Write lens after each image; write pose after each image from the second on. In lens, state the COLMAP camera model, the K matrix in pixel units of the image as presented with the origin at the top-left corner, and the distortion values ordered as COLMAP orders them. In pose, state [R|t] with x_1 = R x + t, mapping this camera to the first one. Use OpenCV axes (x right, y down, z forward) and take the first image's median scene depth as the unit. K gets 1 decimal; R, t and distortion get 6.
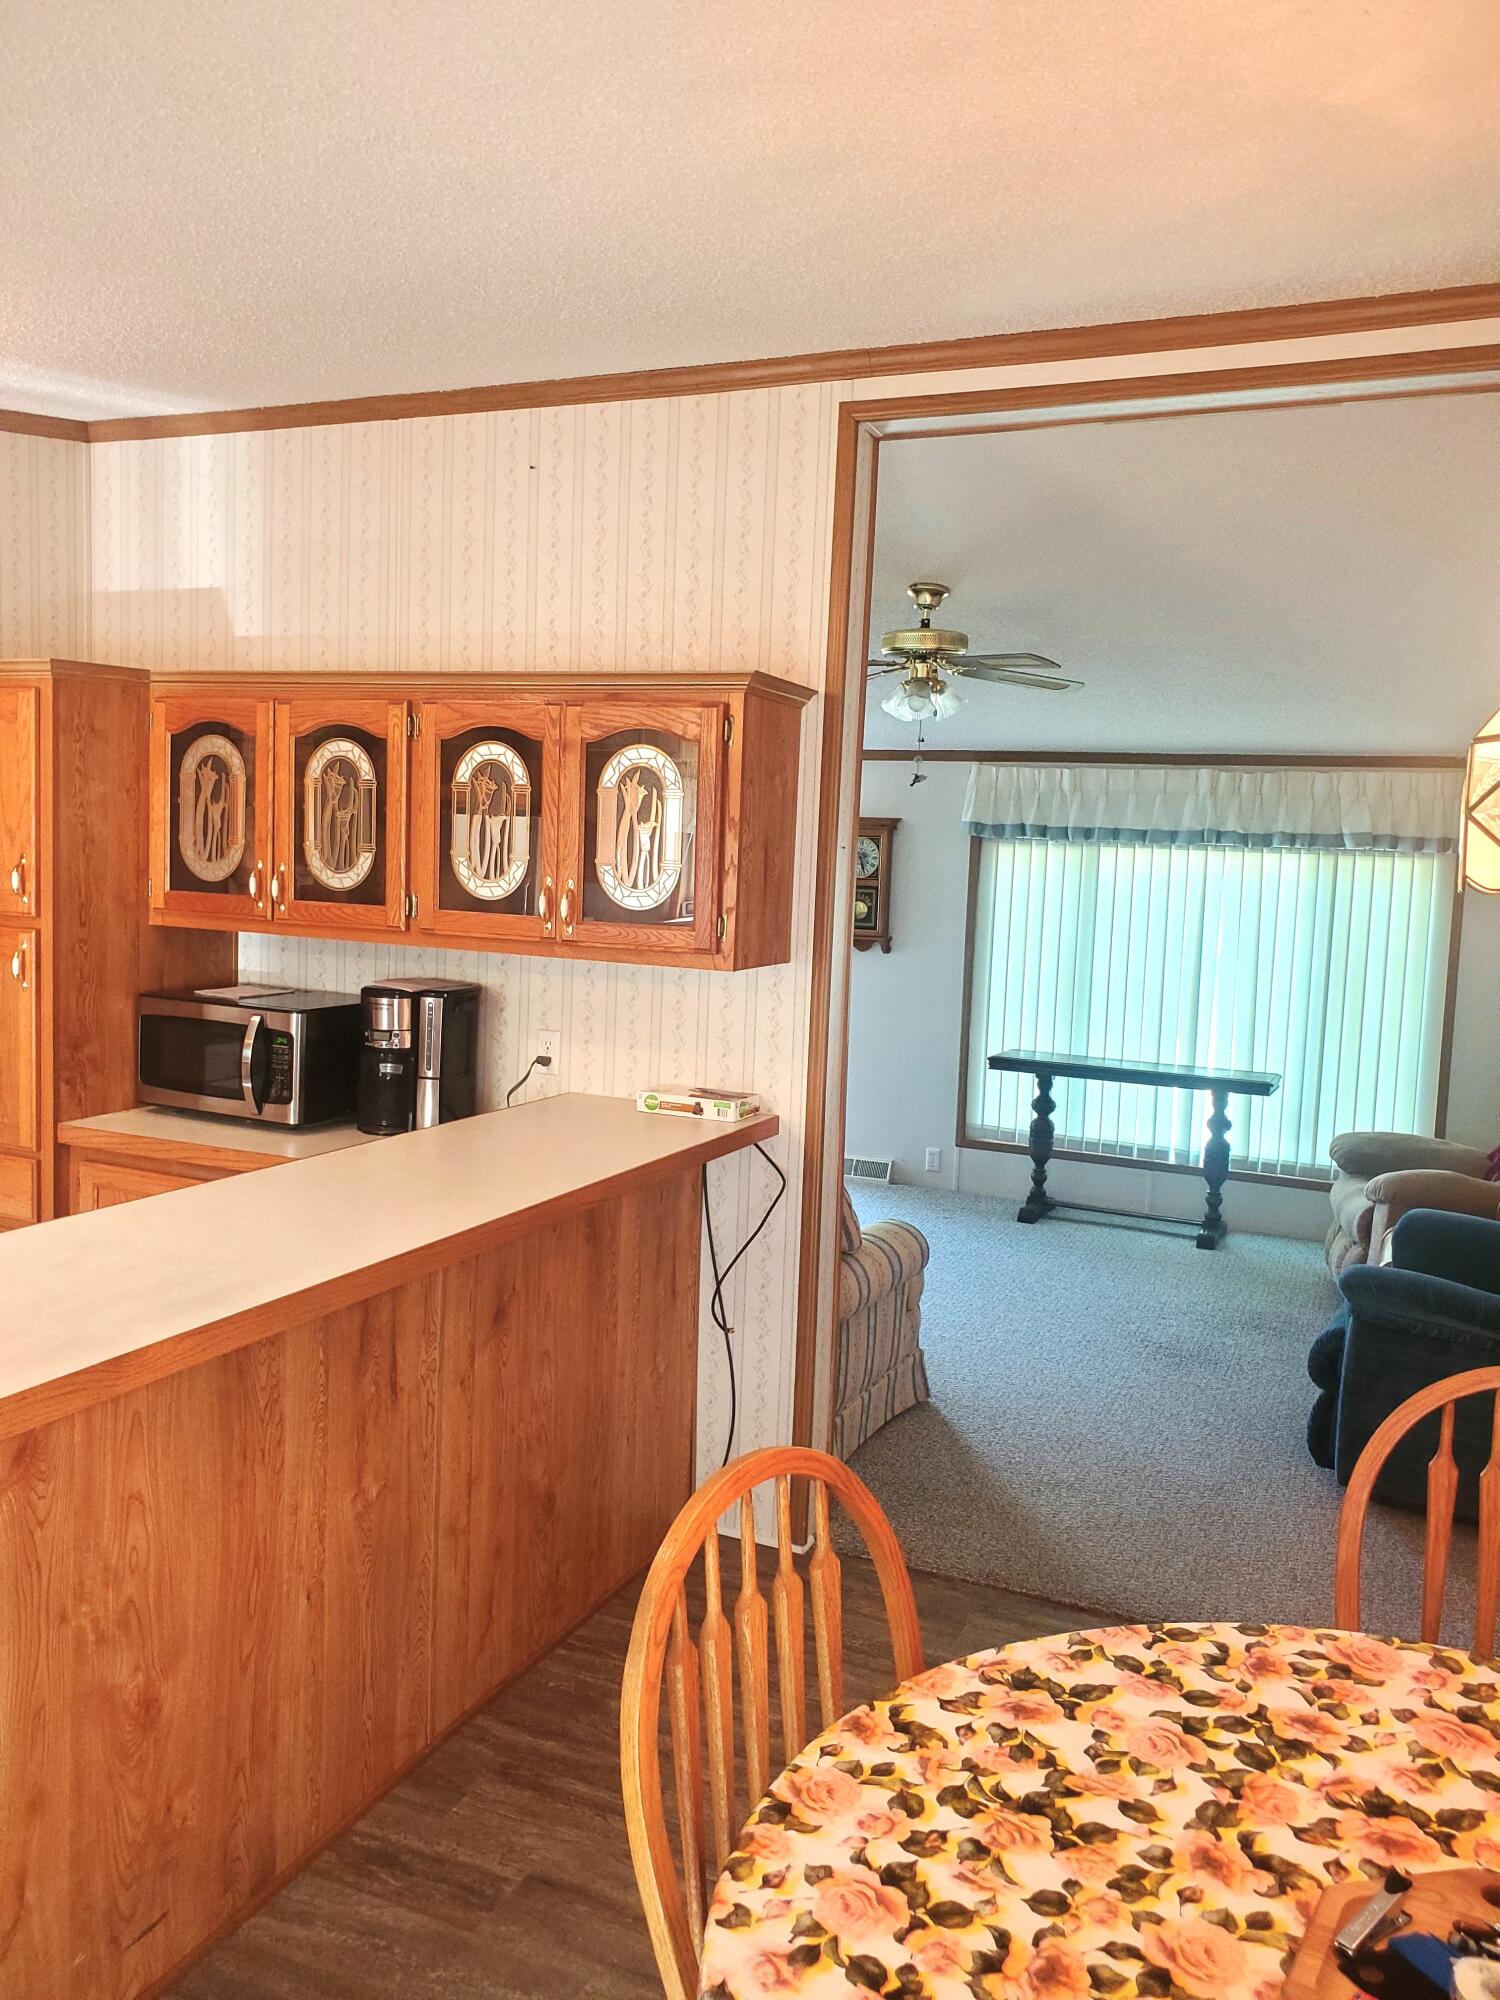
lens RADIAL K [[1569.8, 0, 737.4], [0, 1569.8, 981.0], [0, 0, 1]] dist [0.022699, 0.006818]
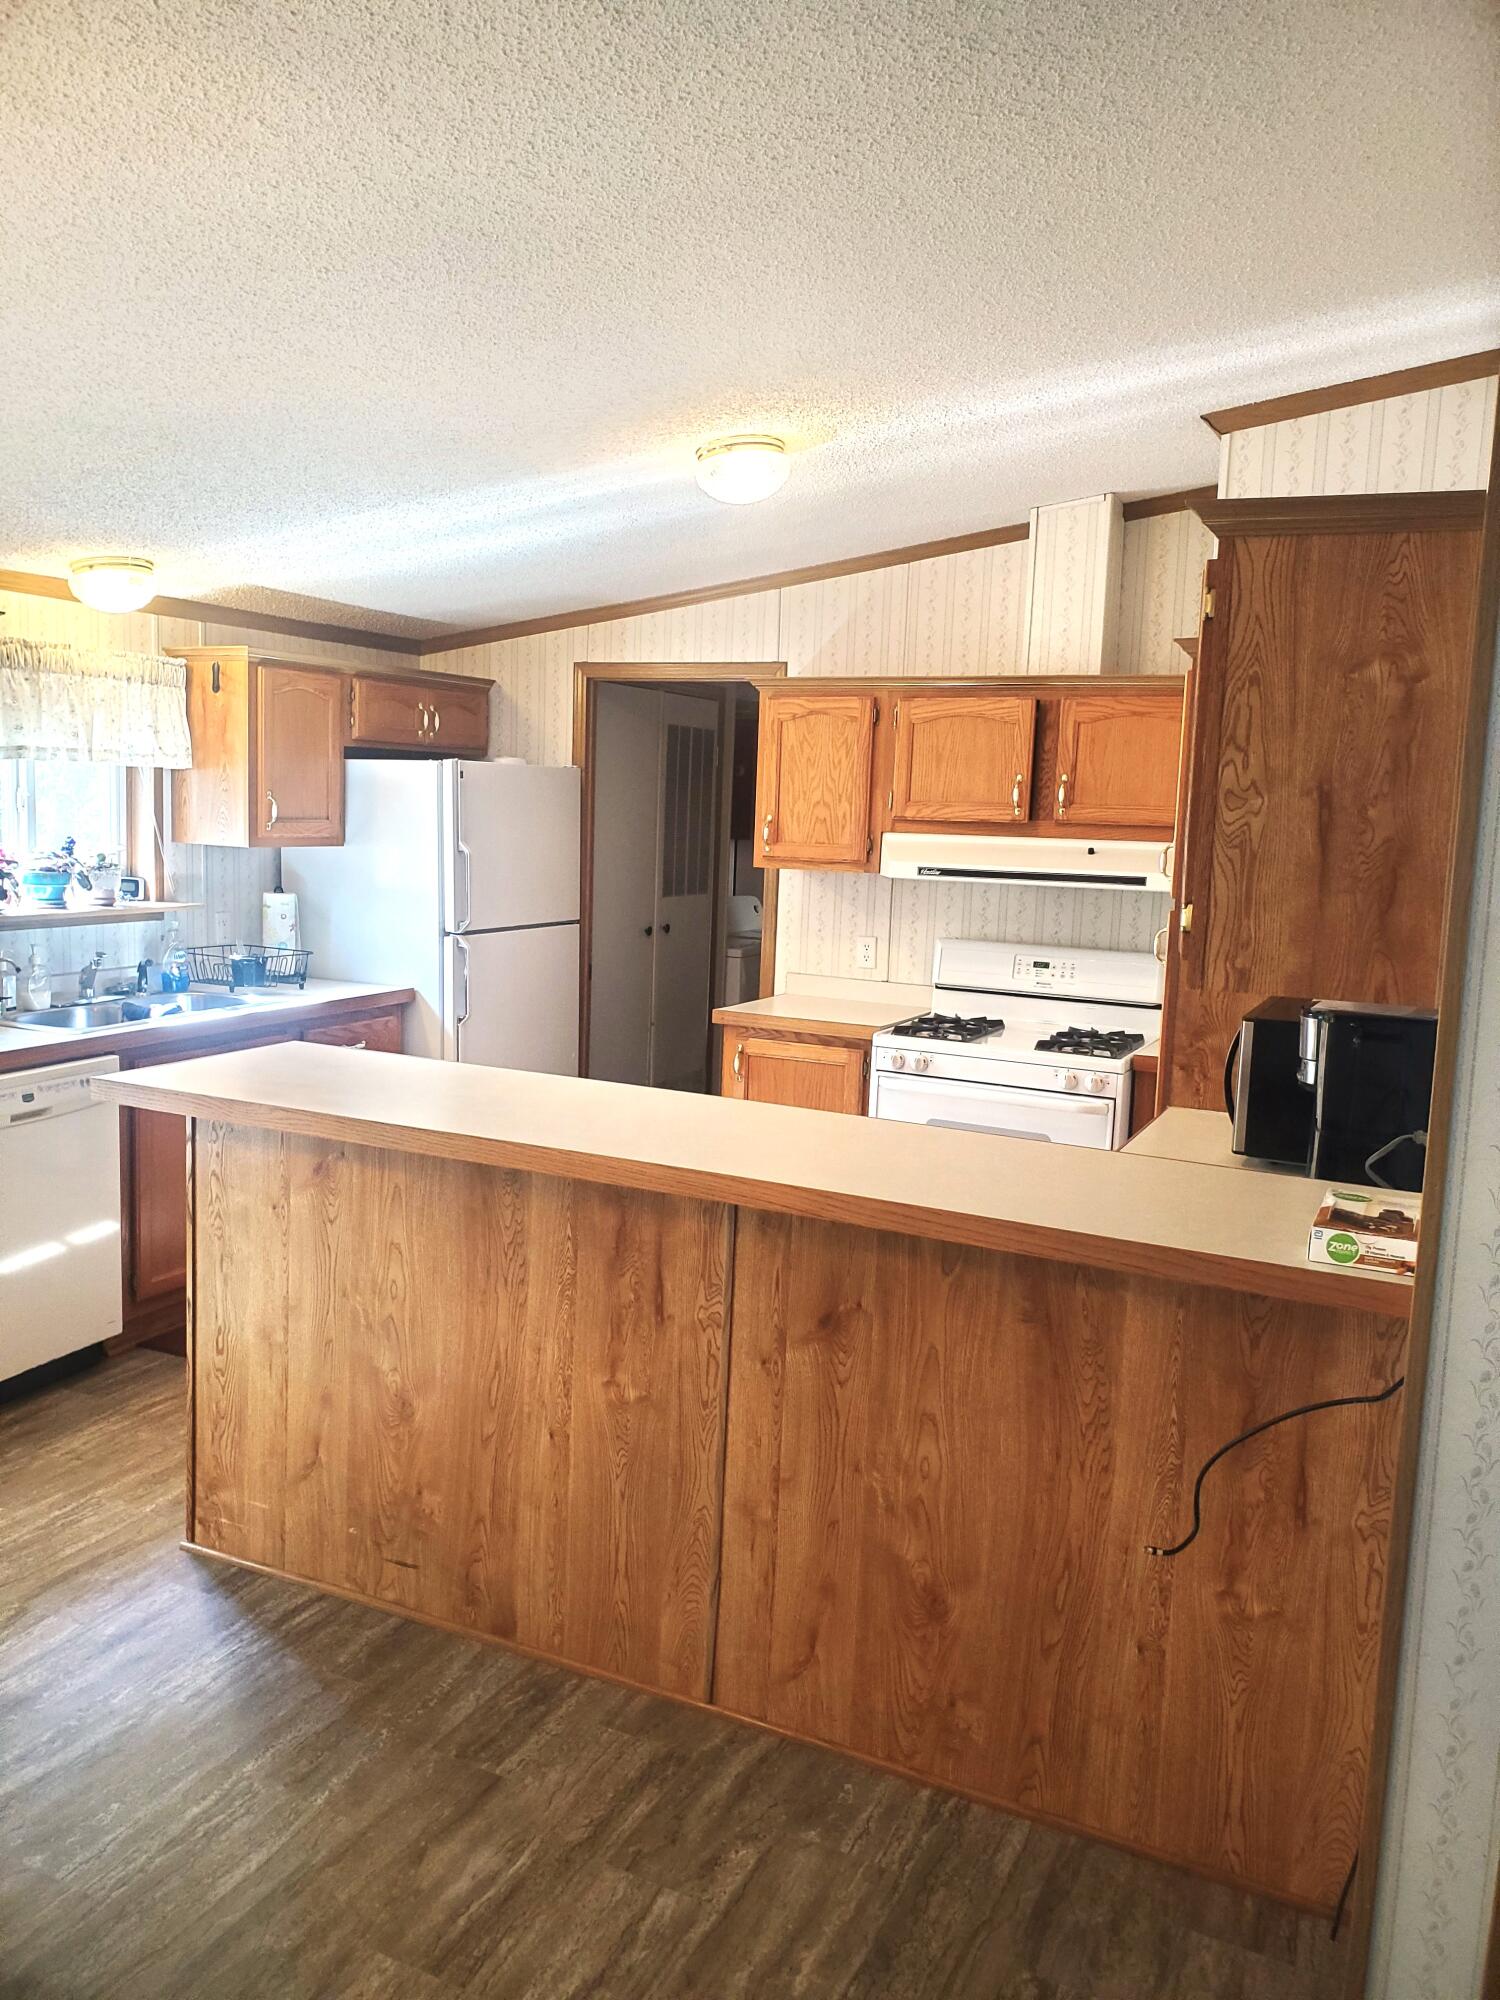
lens RADIAL K [[1603.2, 0, 748.7], [0, 1603.2, 1044.5], [0, 0, 1]] dist [0.123122, -0.307882]
pose [[-0.048553, 0.103632, -0.993430, 0.594808], [-0.123353, 0.986367, 0.108924, -0.026394], [0.991174, 0.127831, -0.035108, 0.787604]]
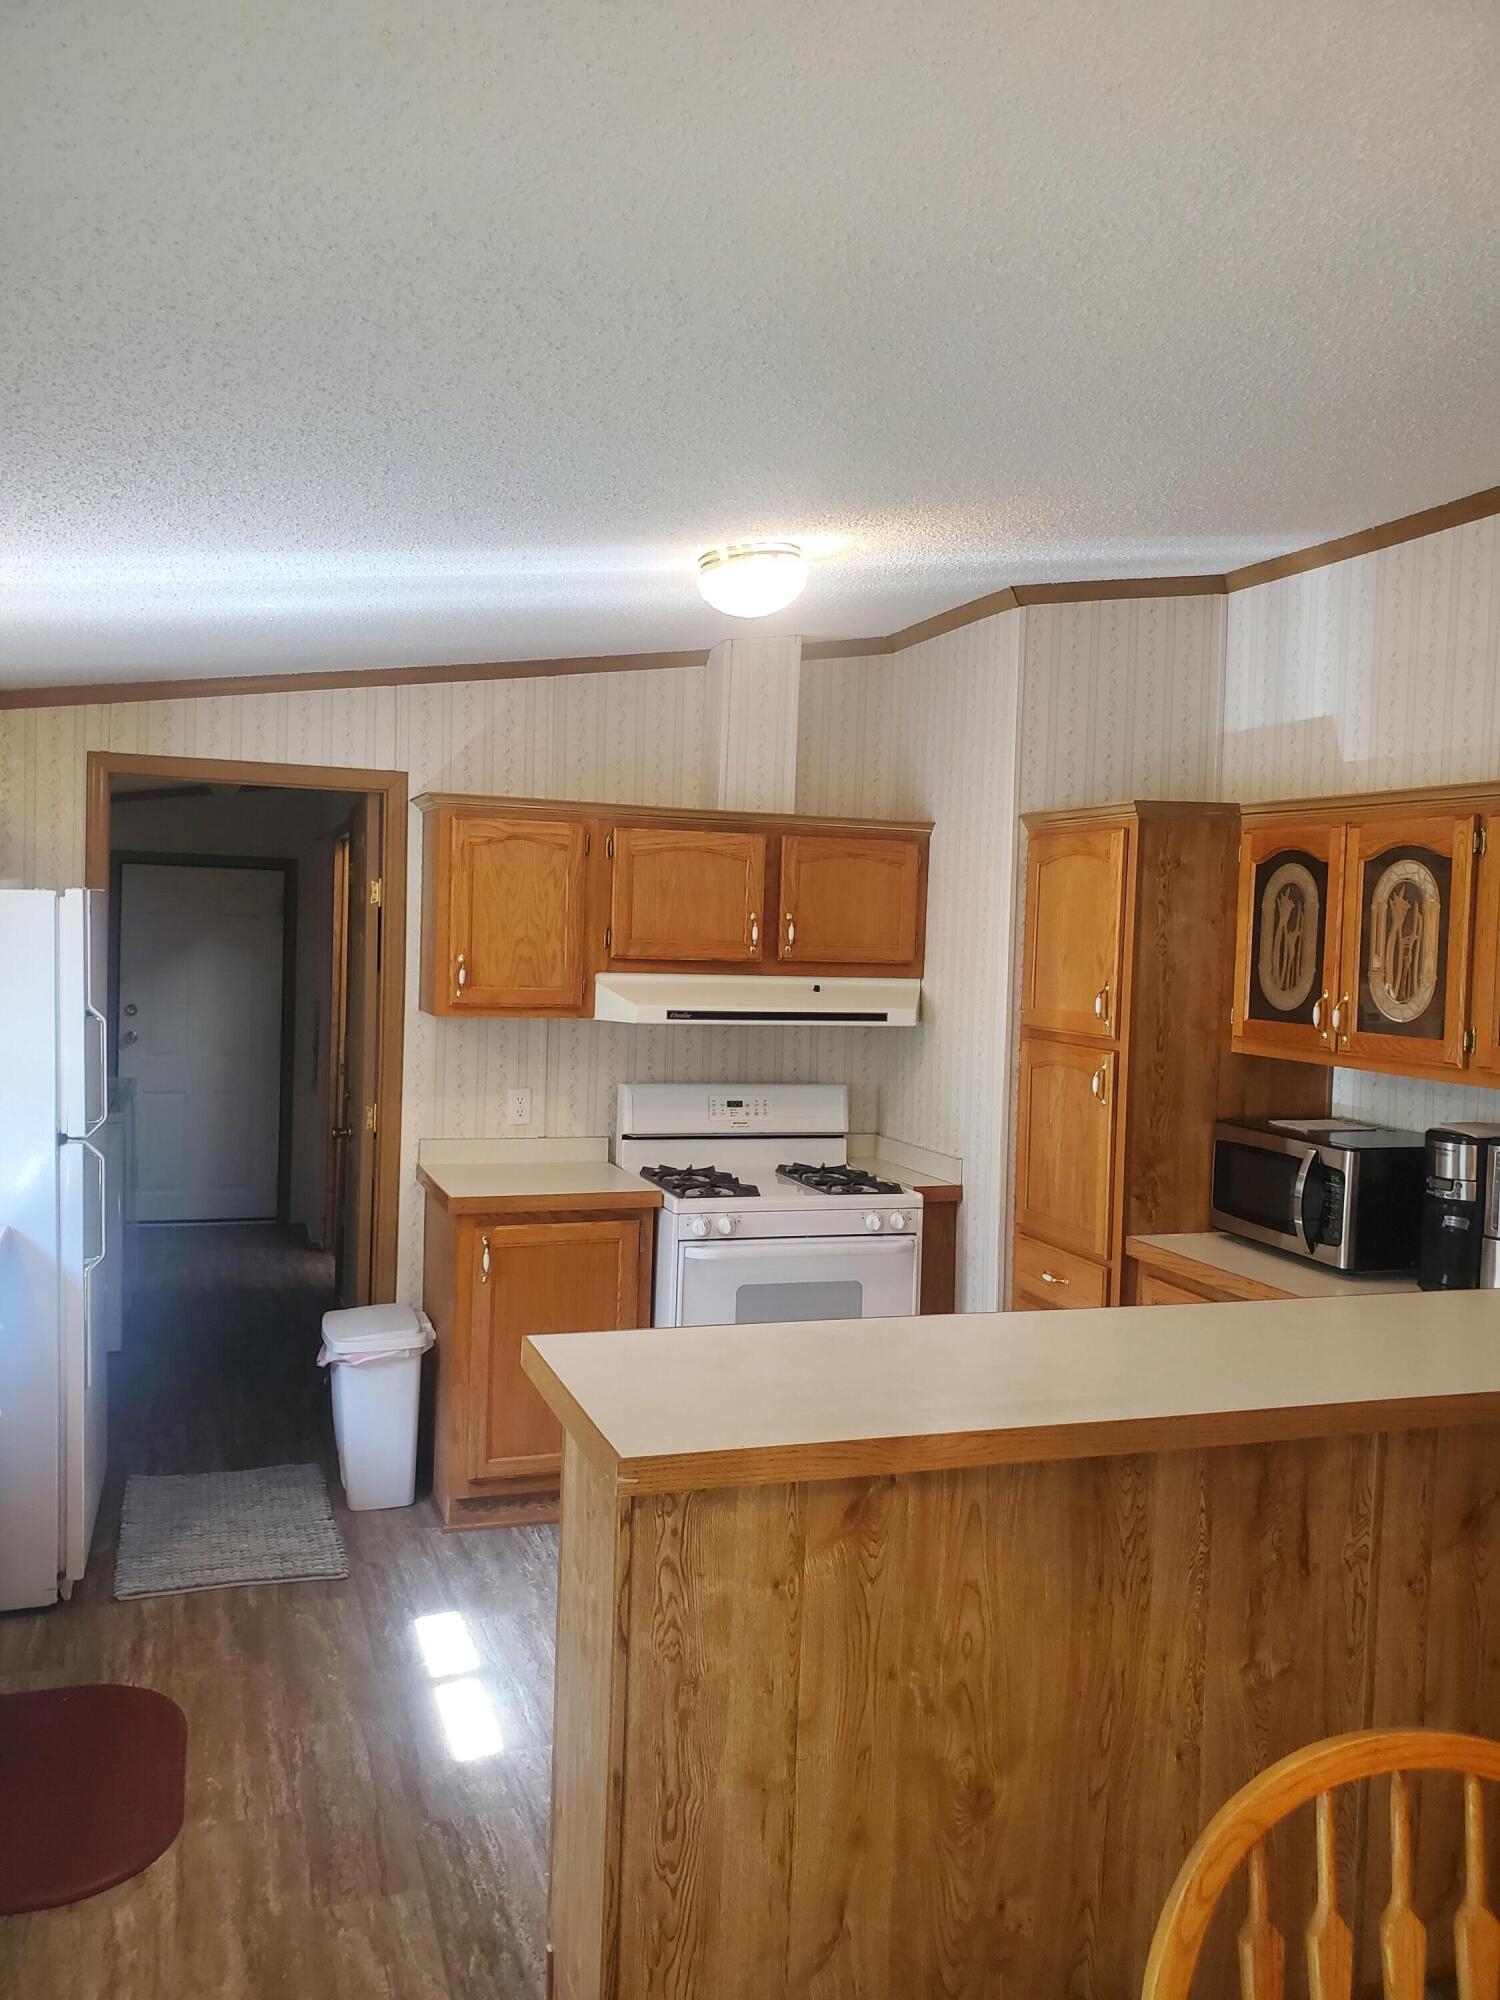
lens RADIAL K [[1582.1, 0, 750.0], [0, 1582.1, 1000.0], [0, 0, 1]] dist [-0.011579, 0.068396]
pose [[0.690677, 0.015793, -0.722991, 0.160924], [-0.068969, 0.996643, -0.044117, -0.003214], [0.719867, 0.080335, 0.689448, 0.079392]]
